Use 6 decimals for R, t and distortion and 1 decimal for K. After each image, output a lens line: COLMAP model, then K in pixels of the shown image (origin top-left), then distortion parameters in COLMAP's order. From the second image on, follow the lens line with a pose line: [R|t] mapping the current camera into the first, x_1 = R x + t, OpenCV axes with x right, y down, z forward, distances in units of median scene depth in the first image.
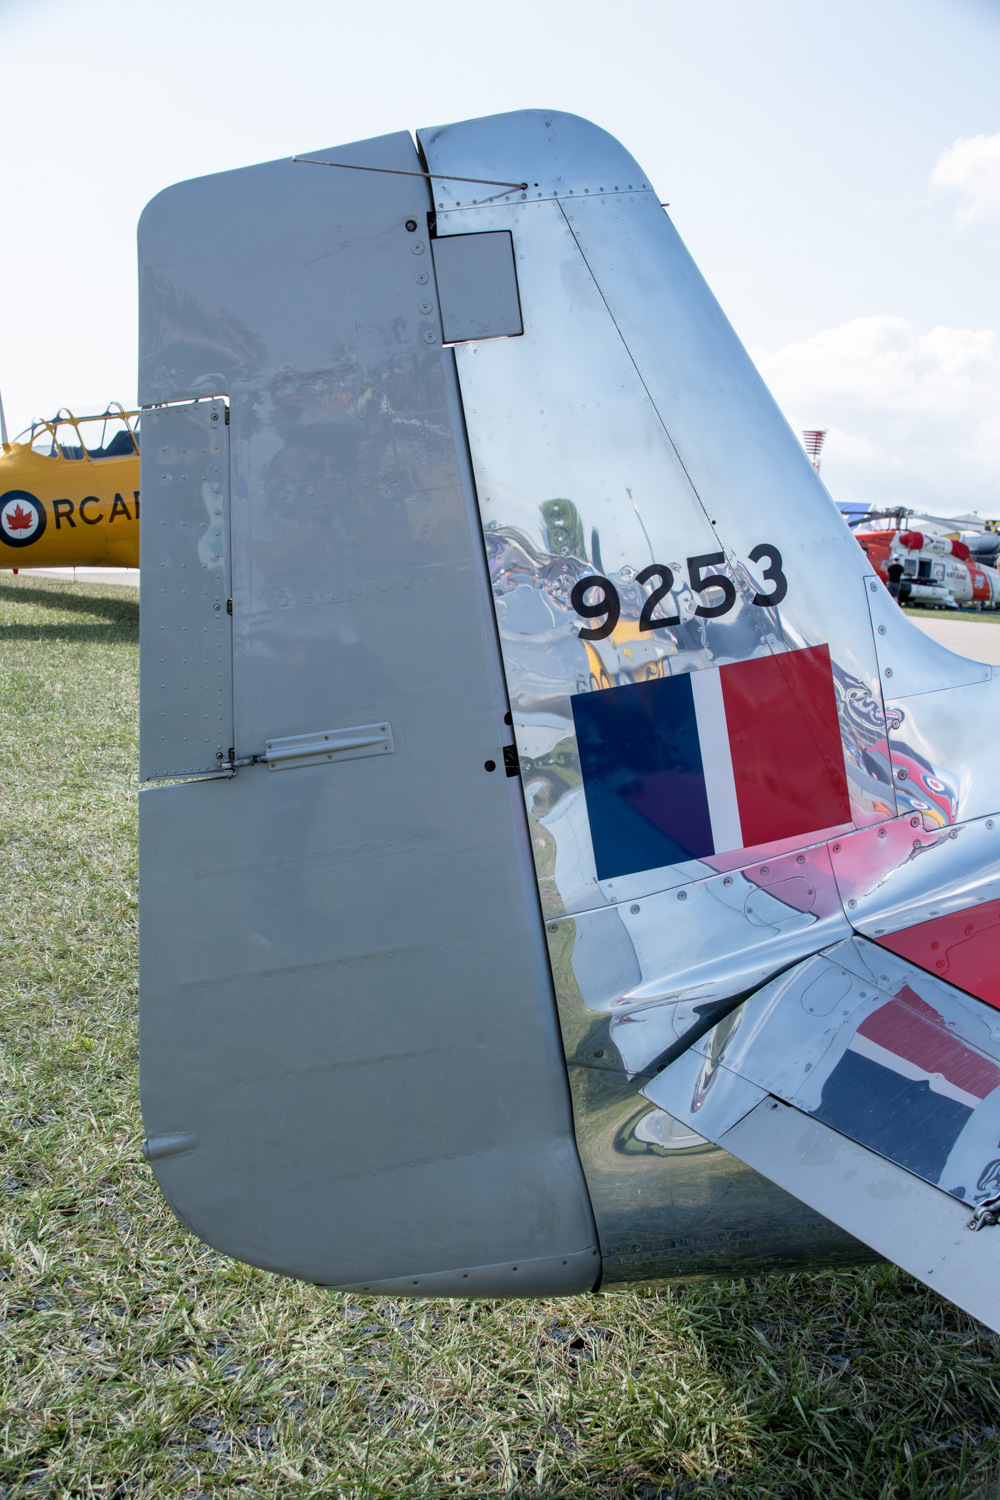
lens RADIAL K [[1700.7, 0, 497.7], [0, 1700.7, 744.2], [0, 0, 1]] dist [0.111608, 0.000000]
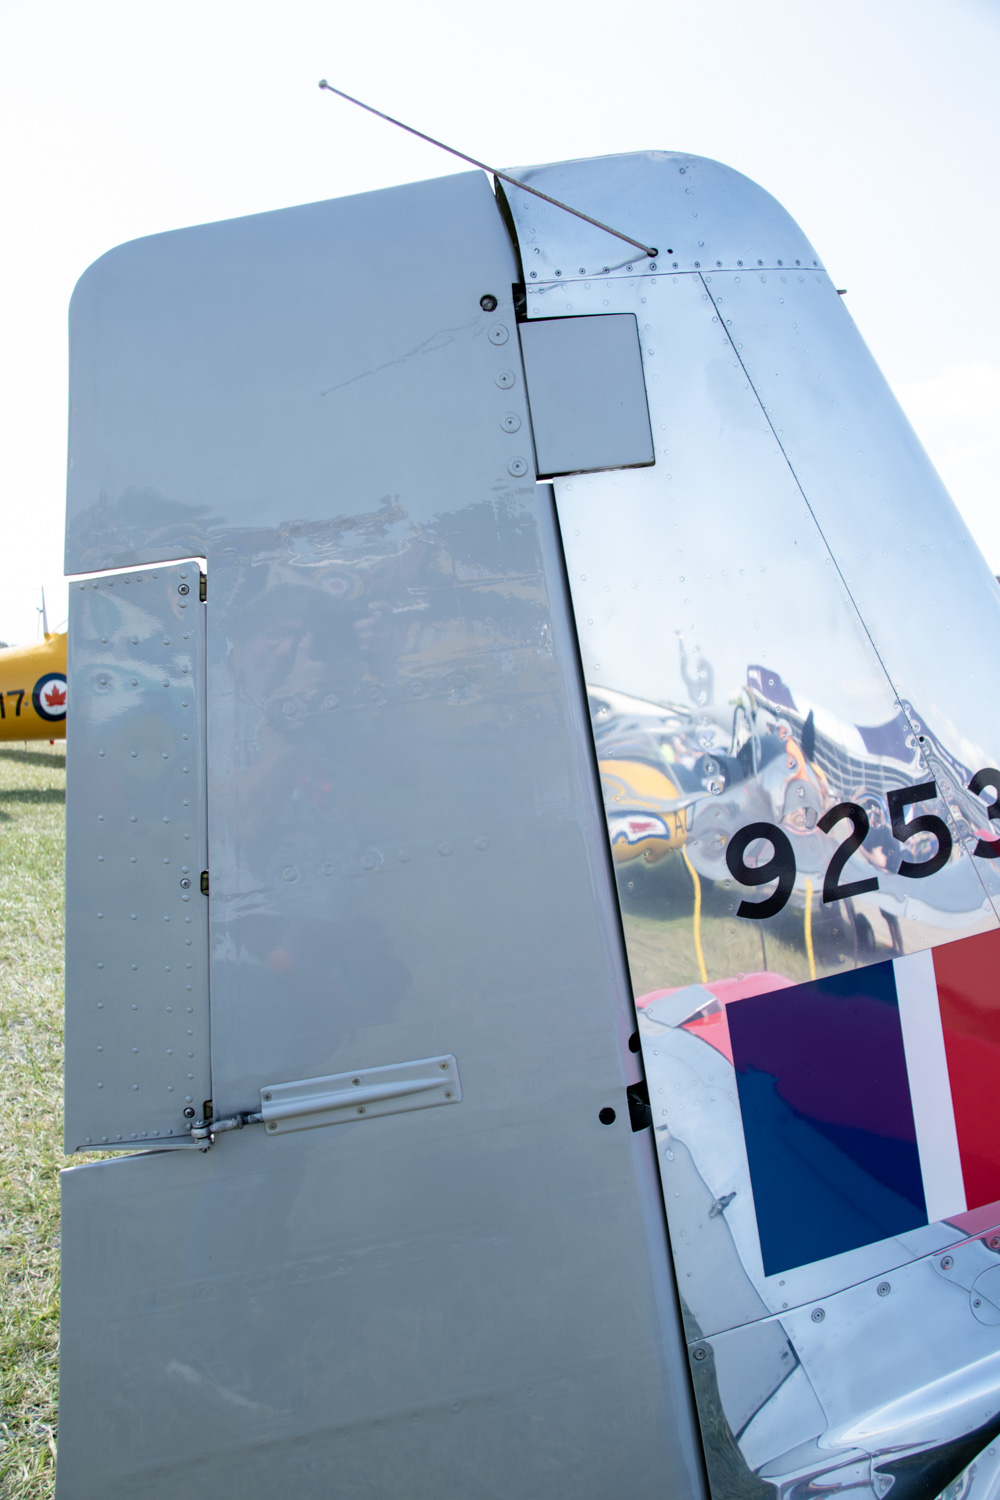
lens RADIAL K [[1383.0, 0, 500.6], [0, 1383.0, 751.1], [0, 0, 1]] dist [0.008856, 0.000000]
pose [[0.999497, -0.008545, 0.030545, -0.060427], [0.011132, 0.996273, -0.085531, -0.081531], [-0.029701, 0.085828, 0.995867, 0.464143]]
